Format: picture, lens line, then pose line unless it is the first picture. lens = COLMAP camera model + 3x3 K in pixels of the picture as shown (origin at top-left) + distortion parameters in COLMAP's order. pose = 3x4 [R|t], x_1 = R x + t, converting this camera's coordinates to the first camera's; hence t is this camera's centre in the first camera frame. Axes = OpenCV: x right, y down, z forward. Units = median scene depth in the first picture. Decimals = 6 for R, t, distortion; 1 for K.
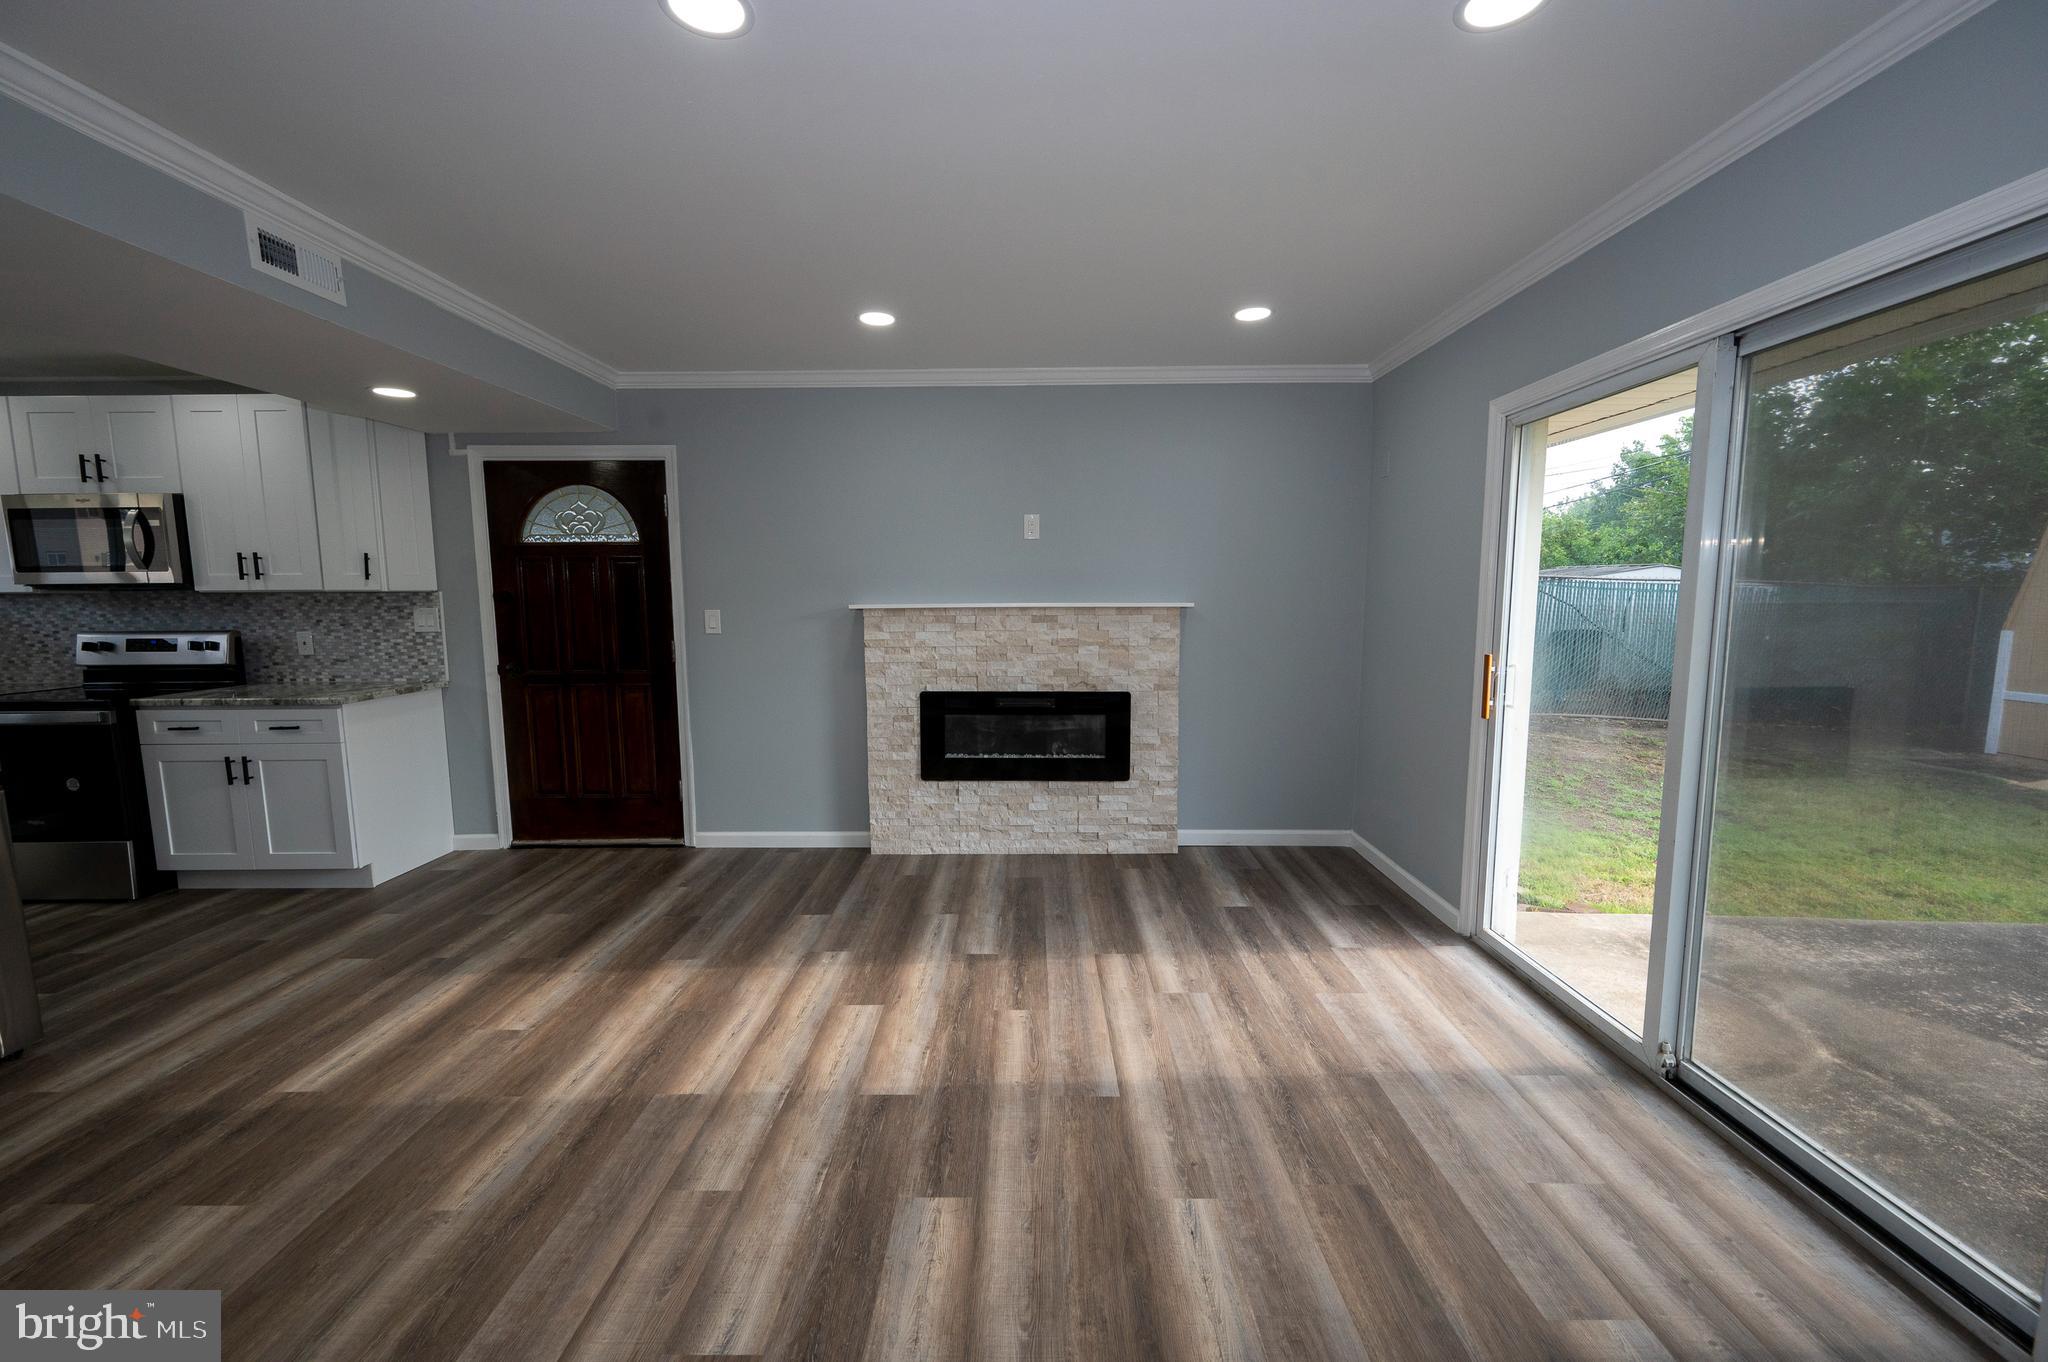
lens RADIAL K [[803.9, 0, 1025.3], [0, 803.9, 680.9], [0, 0, 1]] dist [-0.000969, 0.000391]
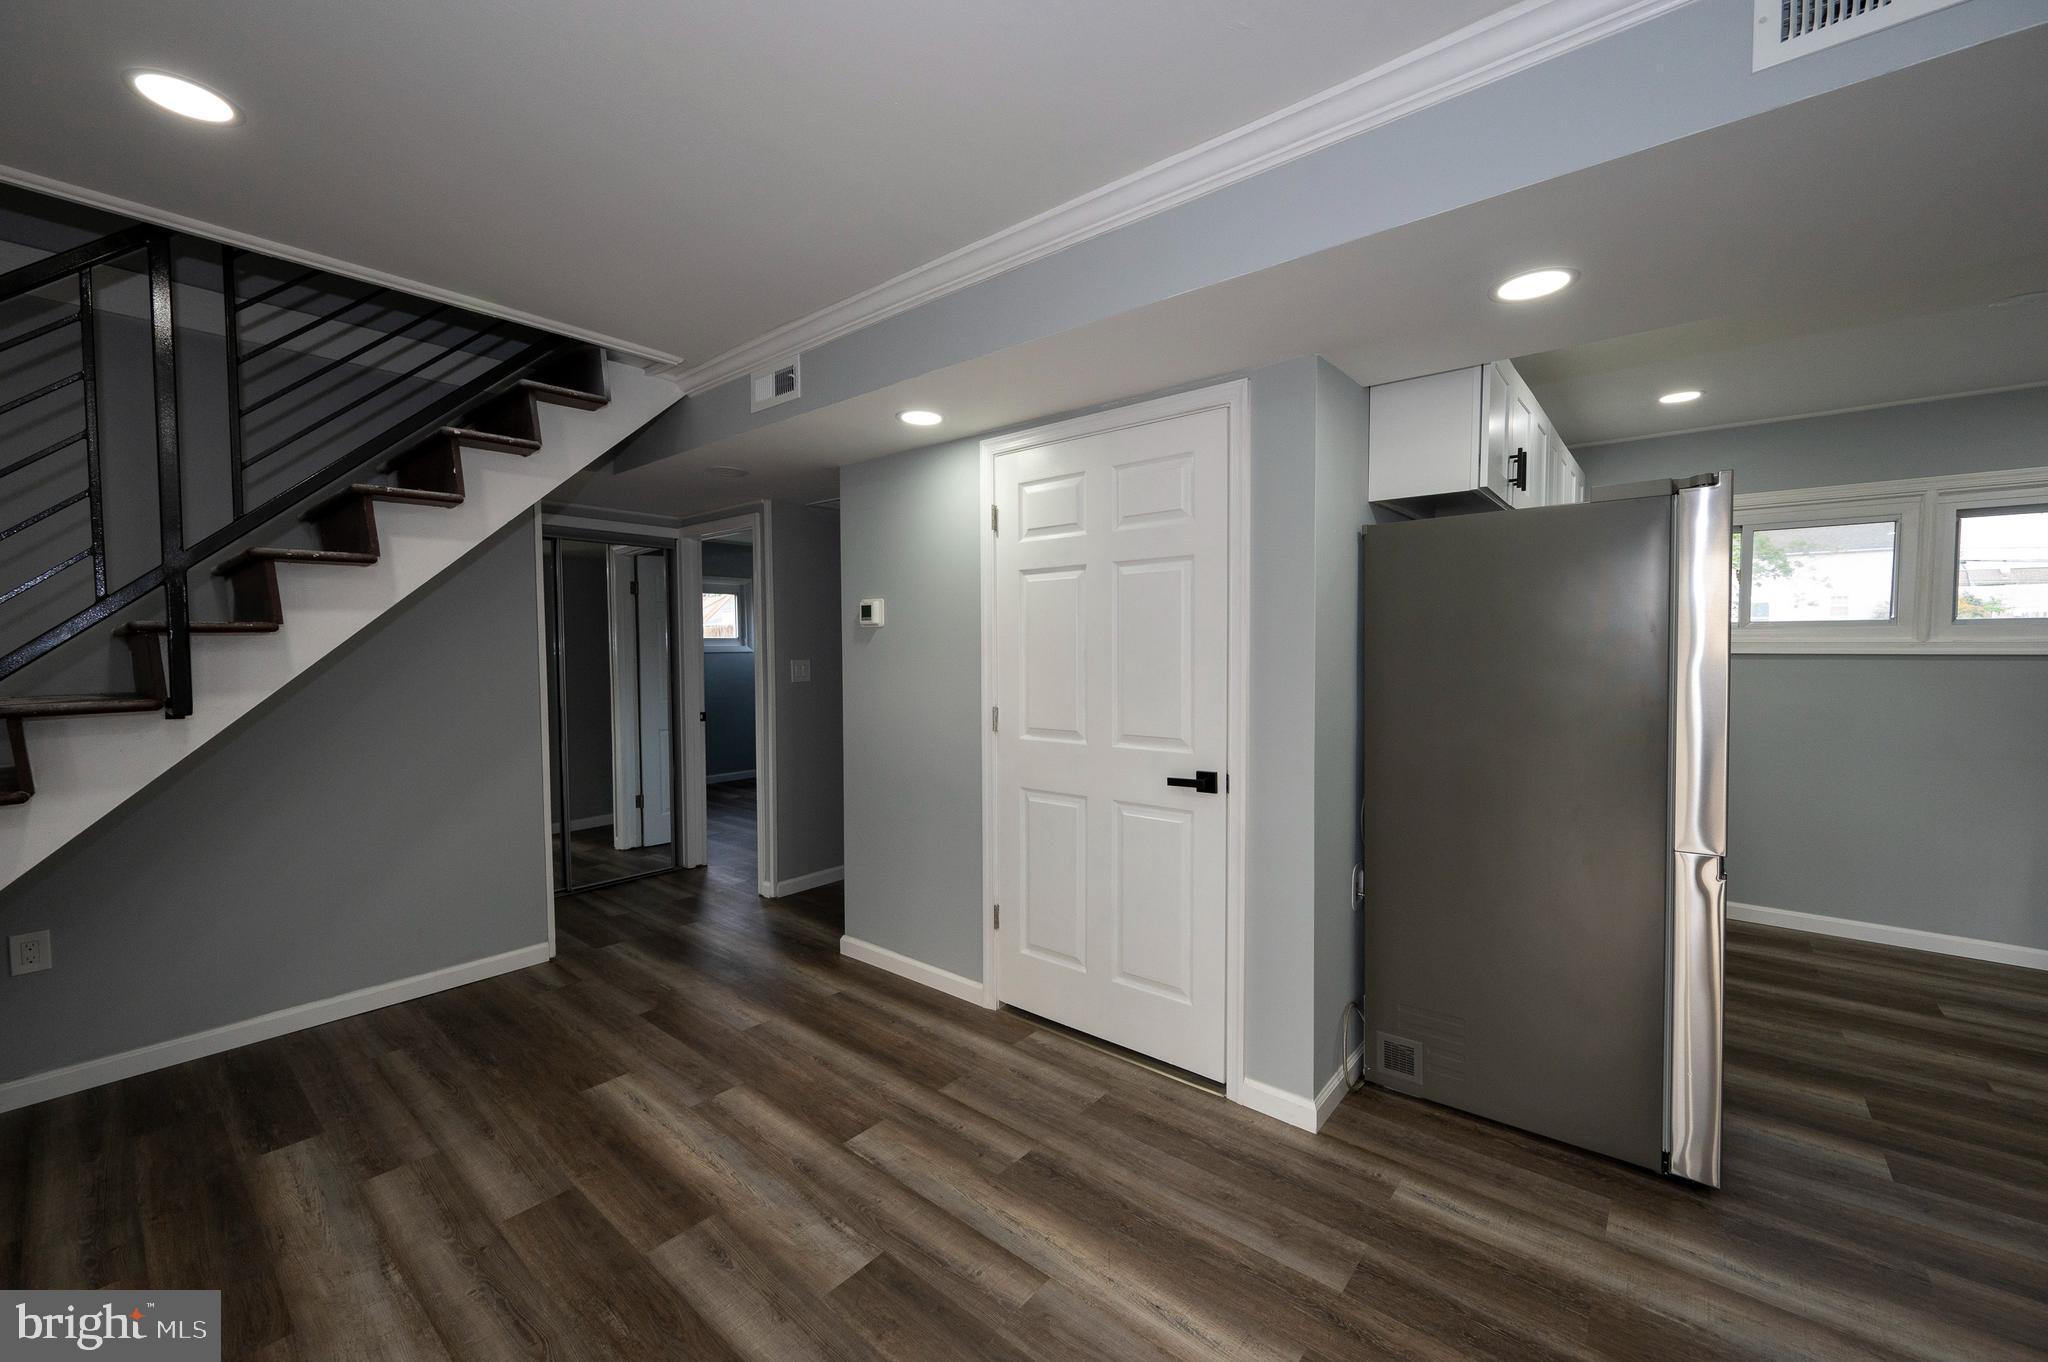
lens RADIAL K [[803.9, 0, 1020.7], [0, 803.9, 679.4], [0, 0, 1]] dist [-0.000969, 0.000391]
pose [[-0.639213, 0.039748, -0.768002, -0.103332], [-0.076655, 0.990397, 0.115059, -0.066155], [0.765200, 0.132419, -0.630027, 0.564093]]
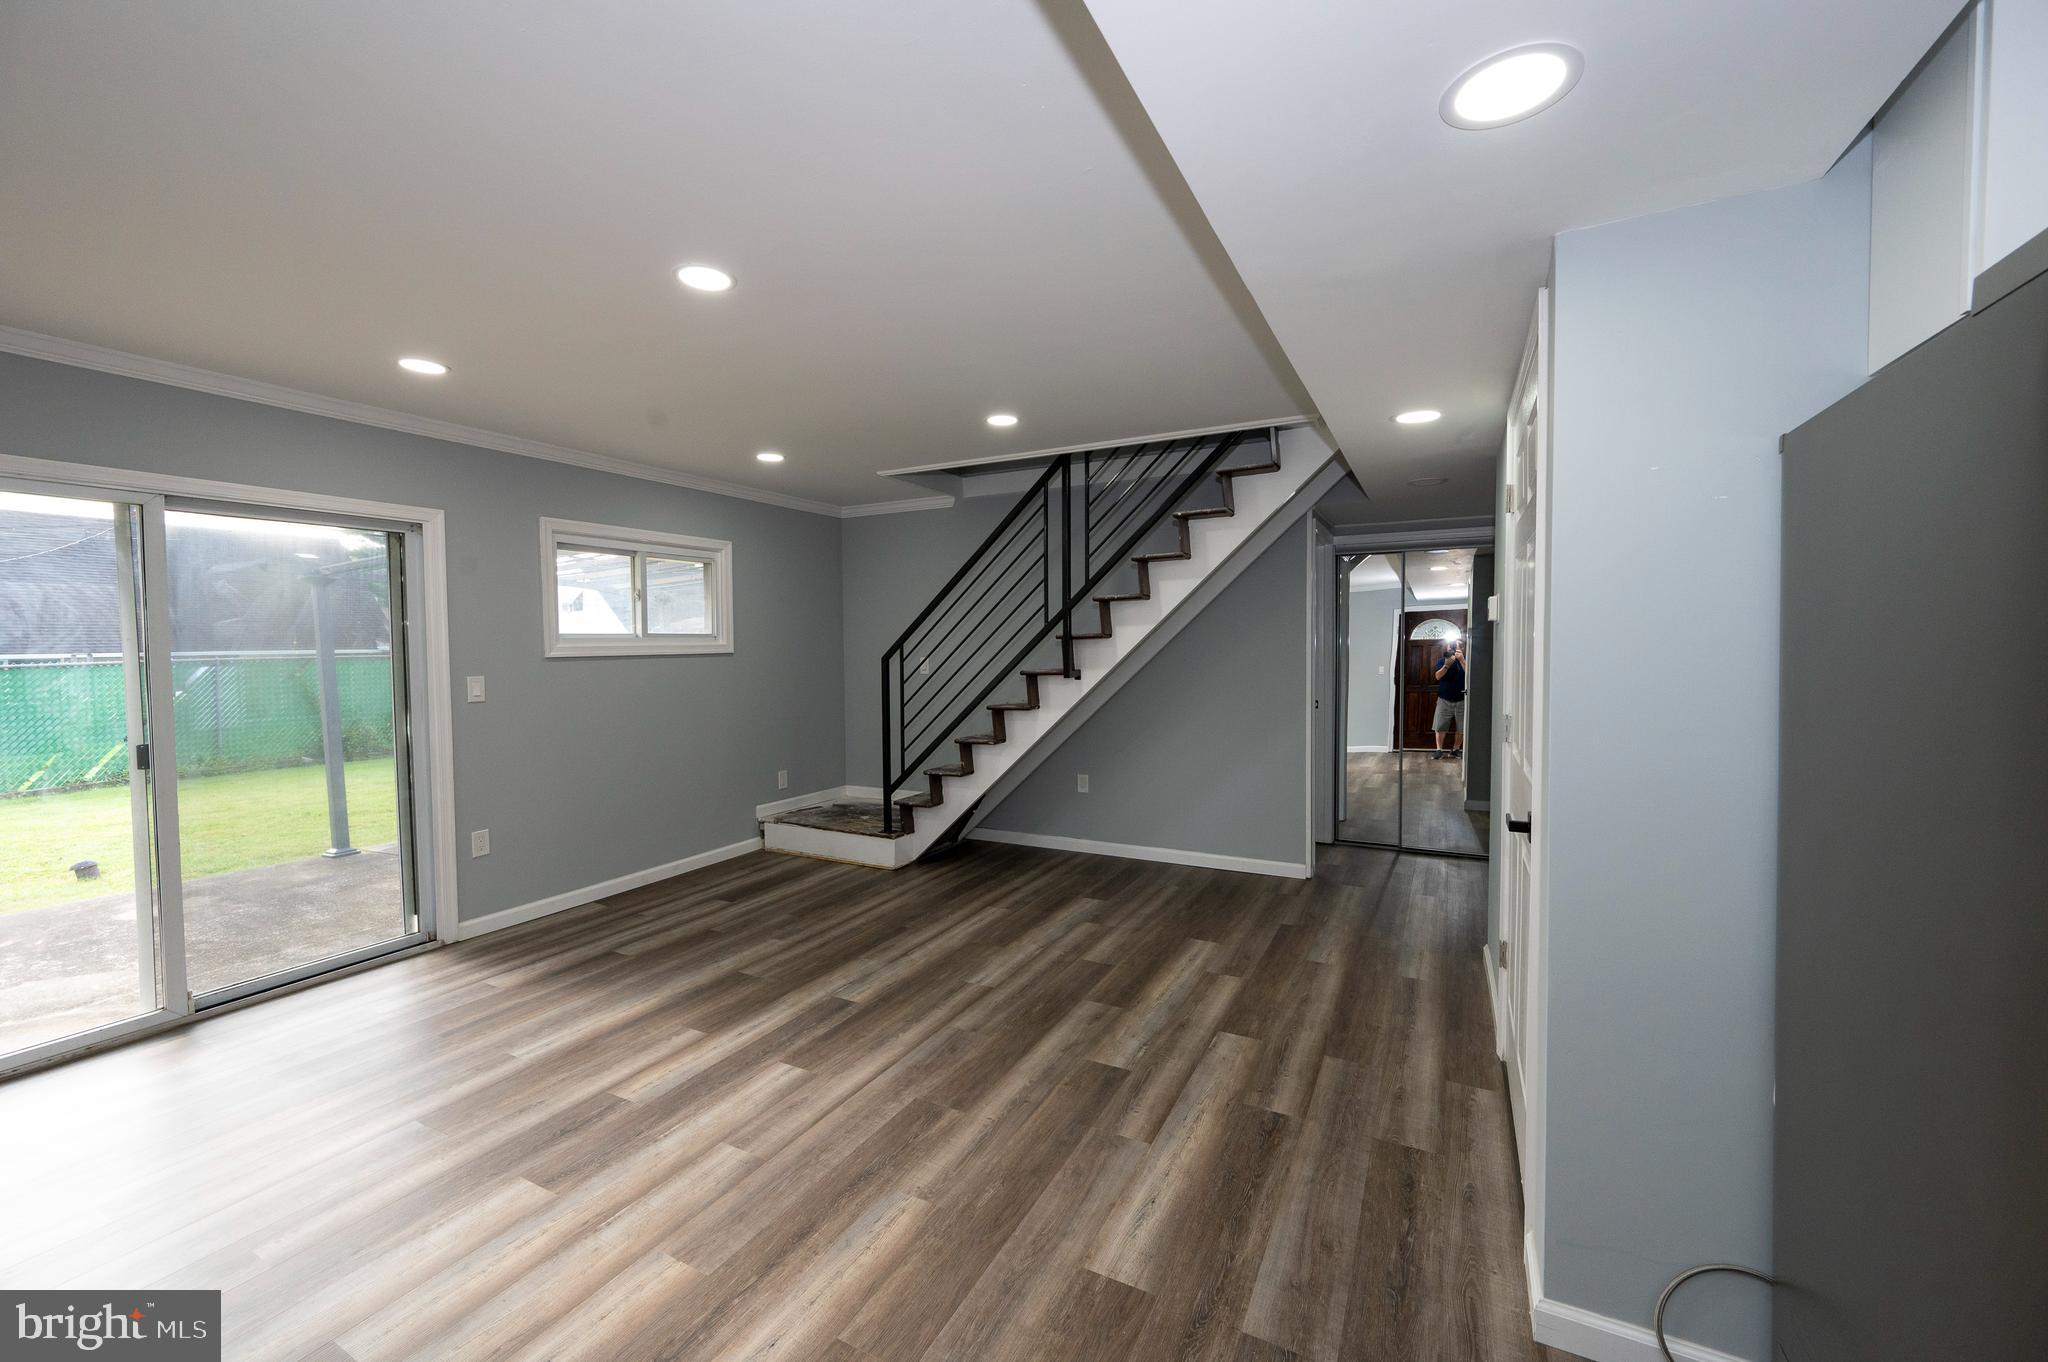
lens RADIAL K [[803.9, 0, 1024.5], [0, 803.9, 669.4], [0, 0, 1]] dist [-0.000969, 0.000391]
pose [[-0.886018, 0.000900, 0.463649, -0.633752], [0.066799, 0.989813, 0.125730, -0.098602], [-0.458813, 0.142371, -0.877053, 0.835984]]
